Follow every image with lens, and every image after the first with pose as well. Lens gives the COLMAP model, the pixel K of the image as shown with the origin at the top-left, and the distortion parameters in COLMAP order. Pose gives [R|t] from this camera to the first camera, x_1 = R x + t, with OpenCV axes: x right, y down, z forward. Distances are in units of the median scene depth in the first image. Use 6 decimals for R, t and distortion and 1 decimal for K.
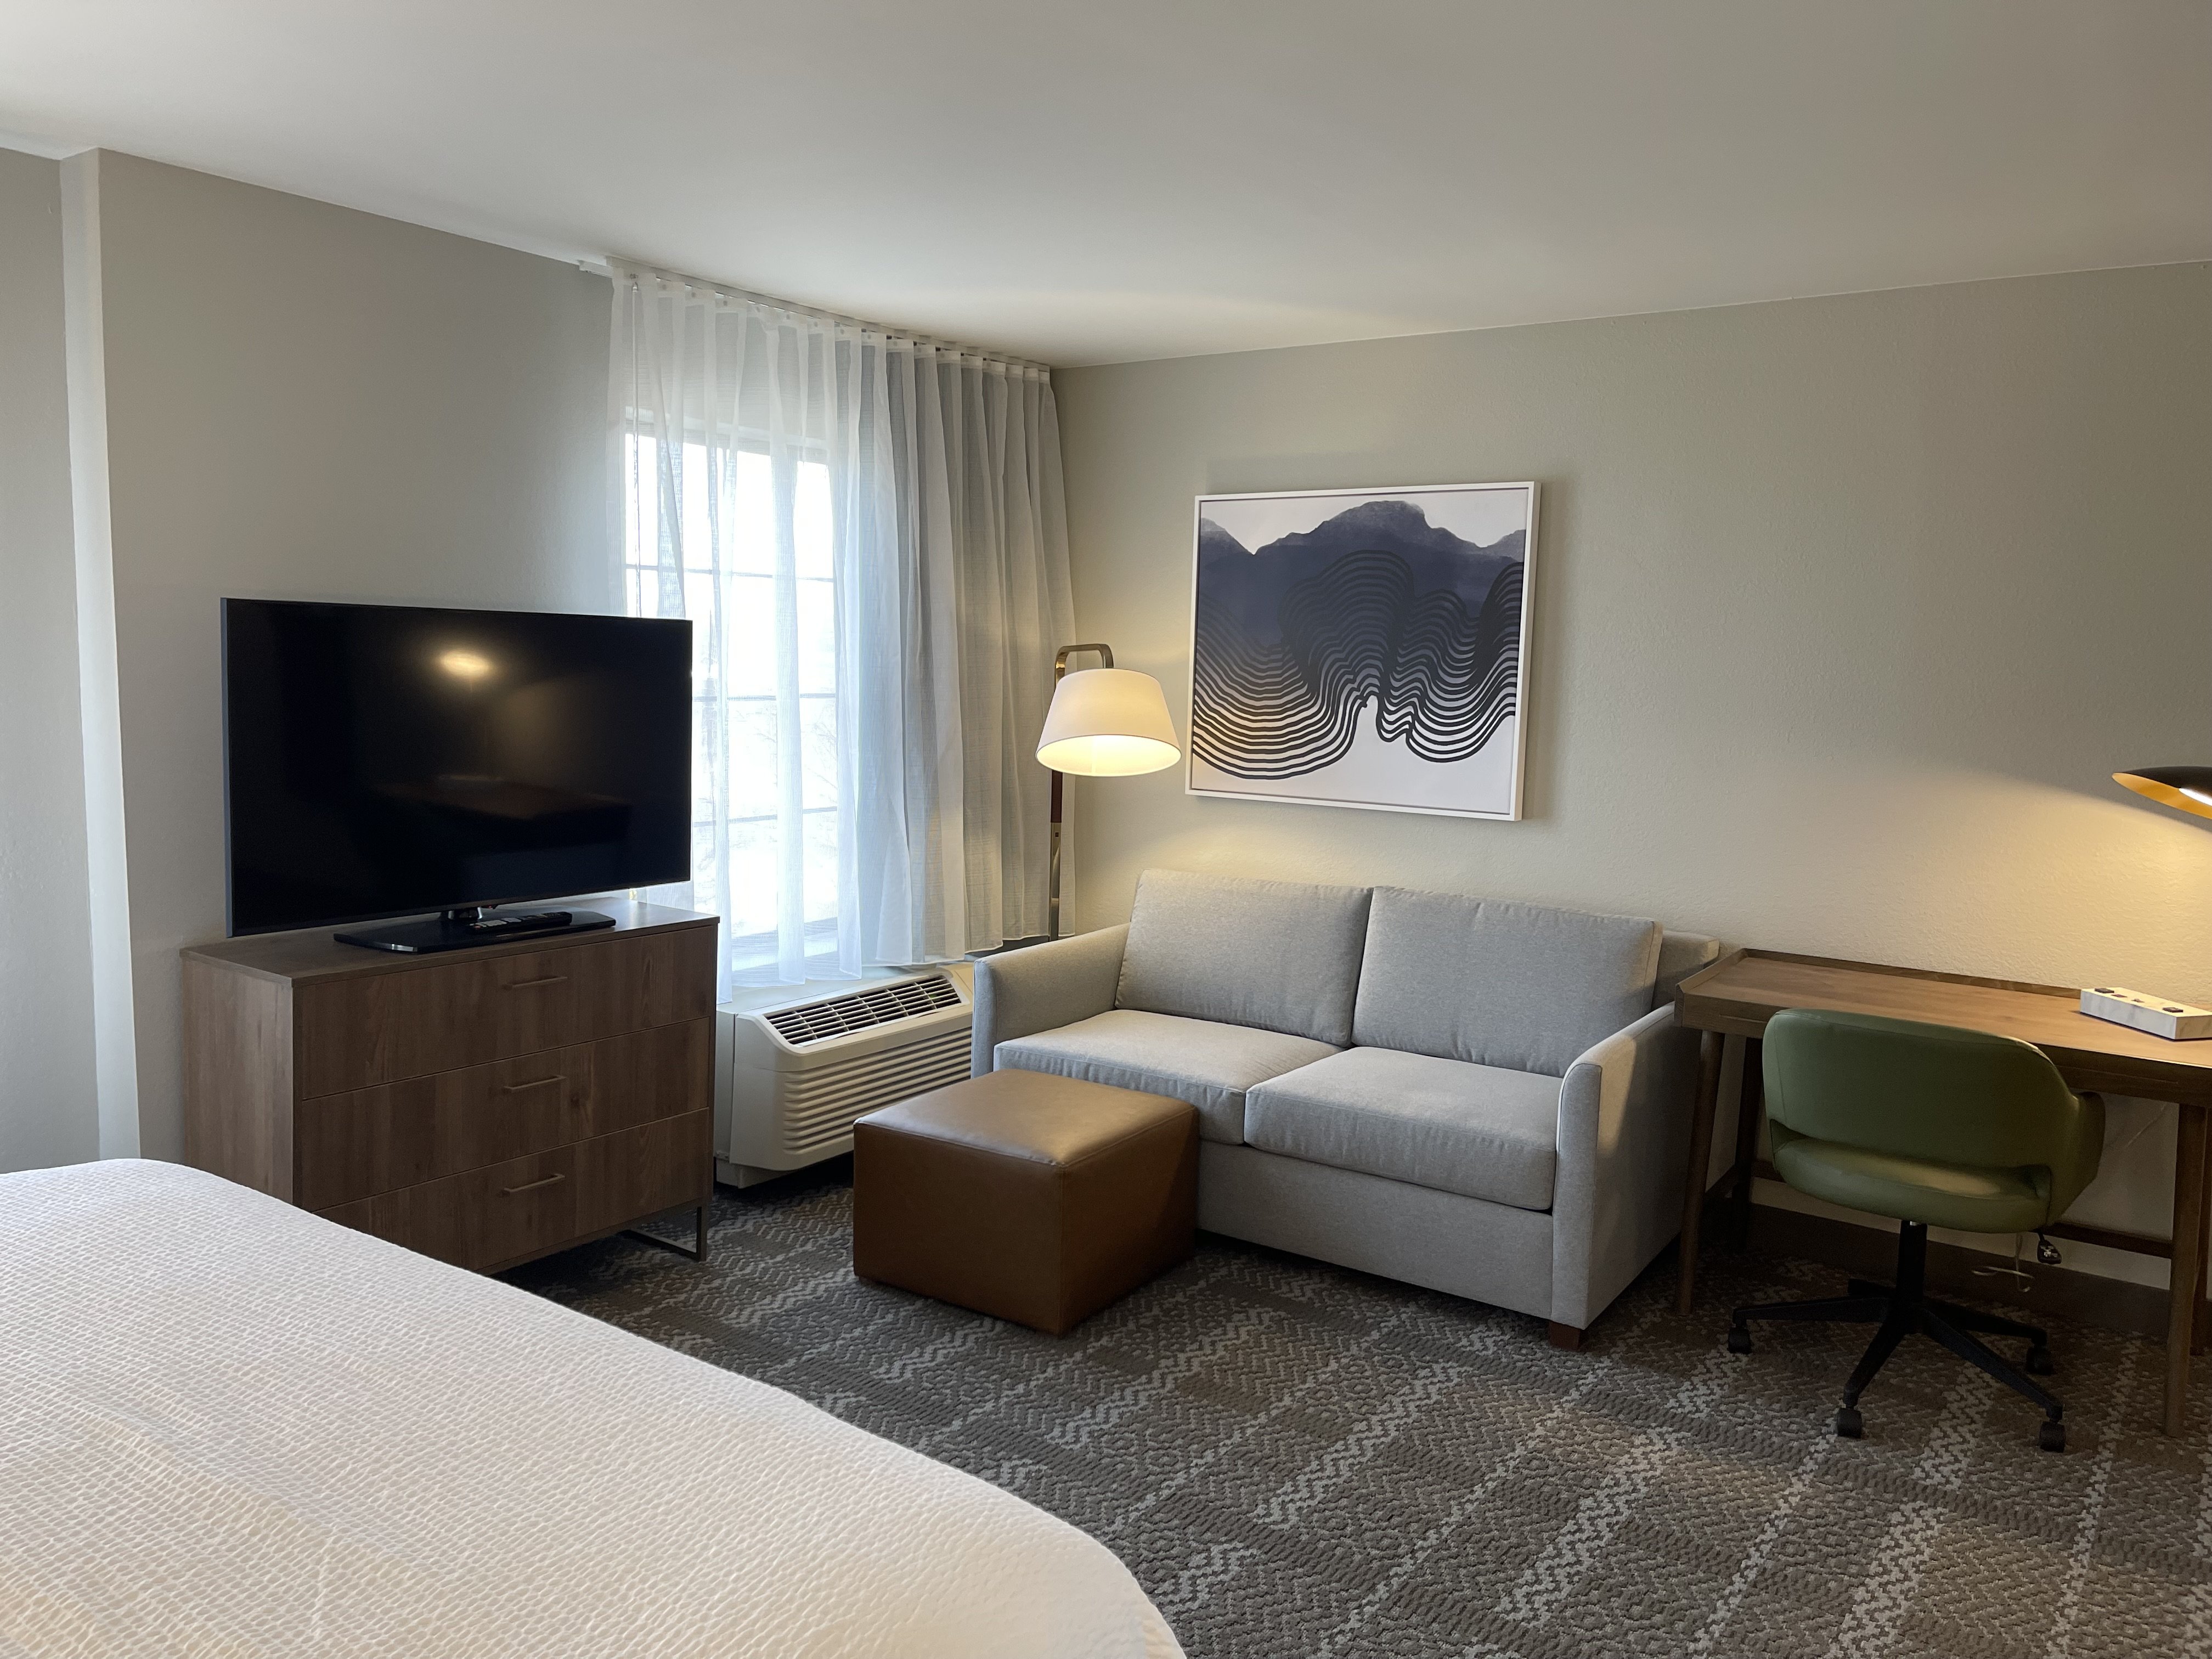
lens RADIAL K [[1632.0, 0, 1106.0], [0, 1632.0, 829.5], [0, 0, 1]] dist [0.057630, -0.053025]
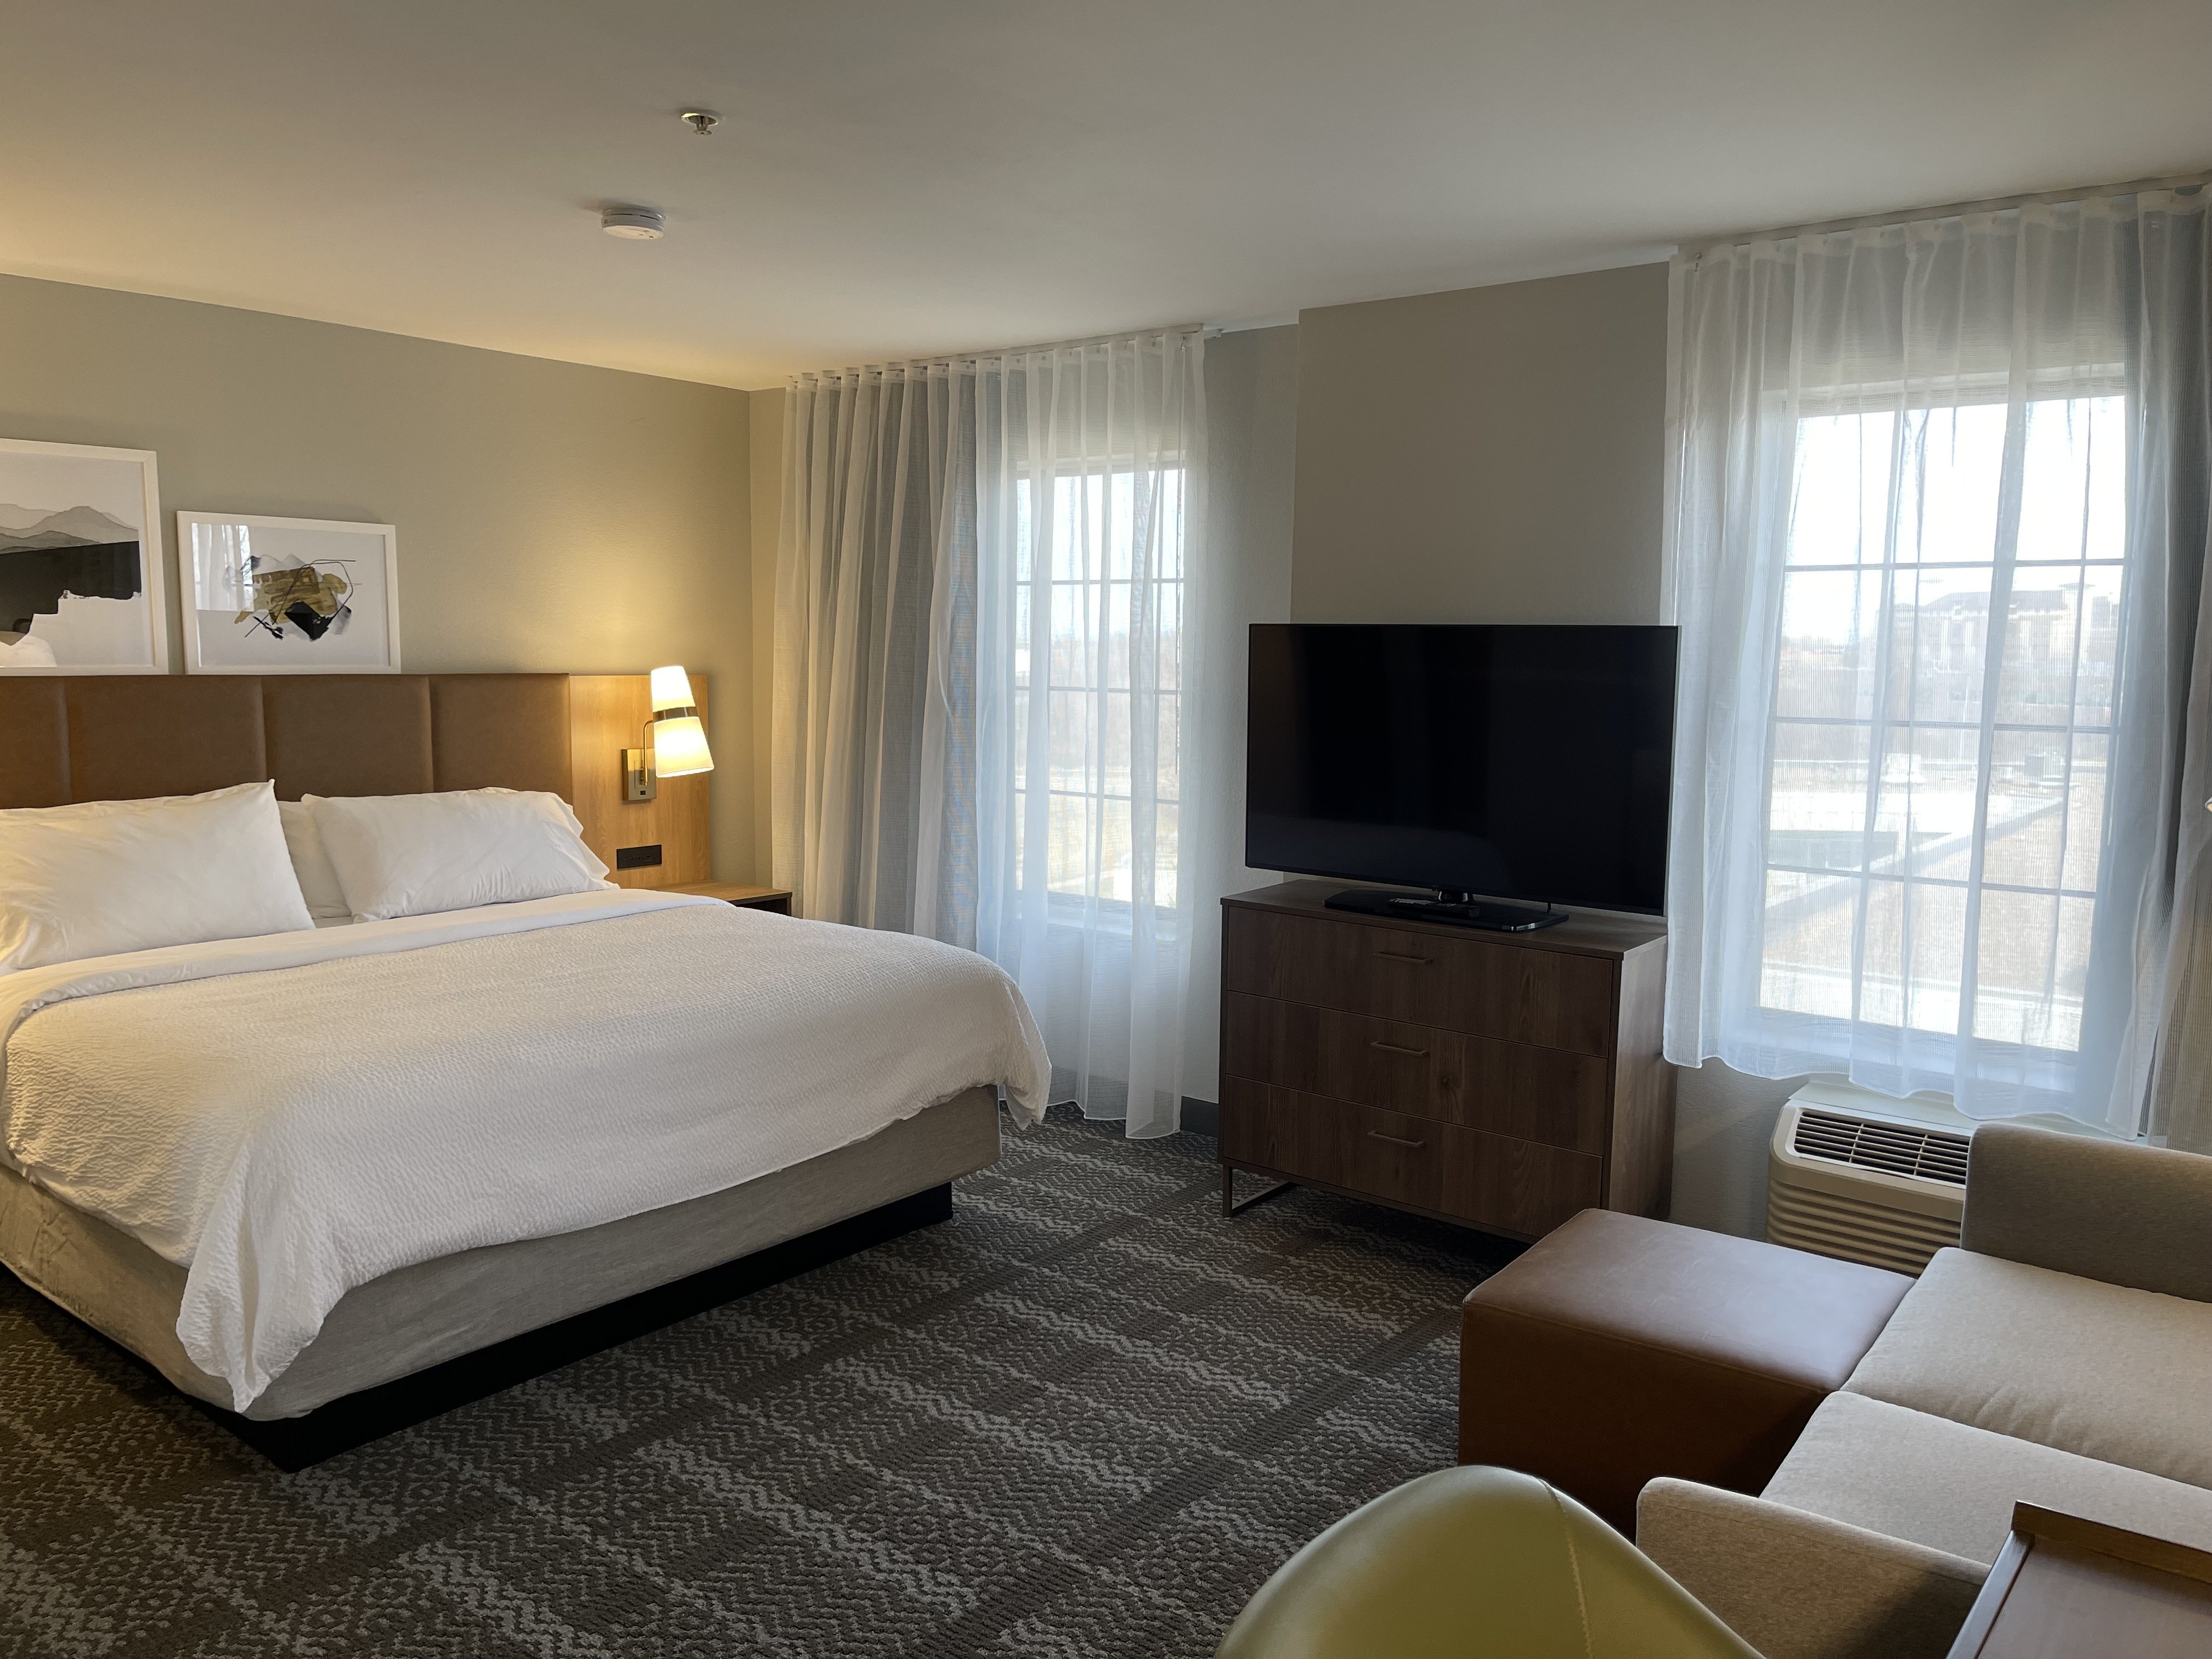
lens RADIAL K [[1632.0, 0, 1106.0], [0, 1632.0, 829.5], [0, 0, 1]] dist [0.057630, -0.053025]
pose [[-0.038714, 0.082162, -0.995867, 0.707029], [-0.128227, 0.987966, 0.086495, -0.058199], [0.990989, 0.131045, -0.027713, 0.774510]]
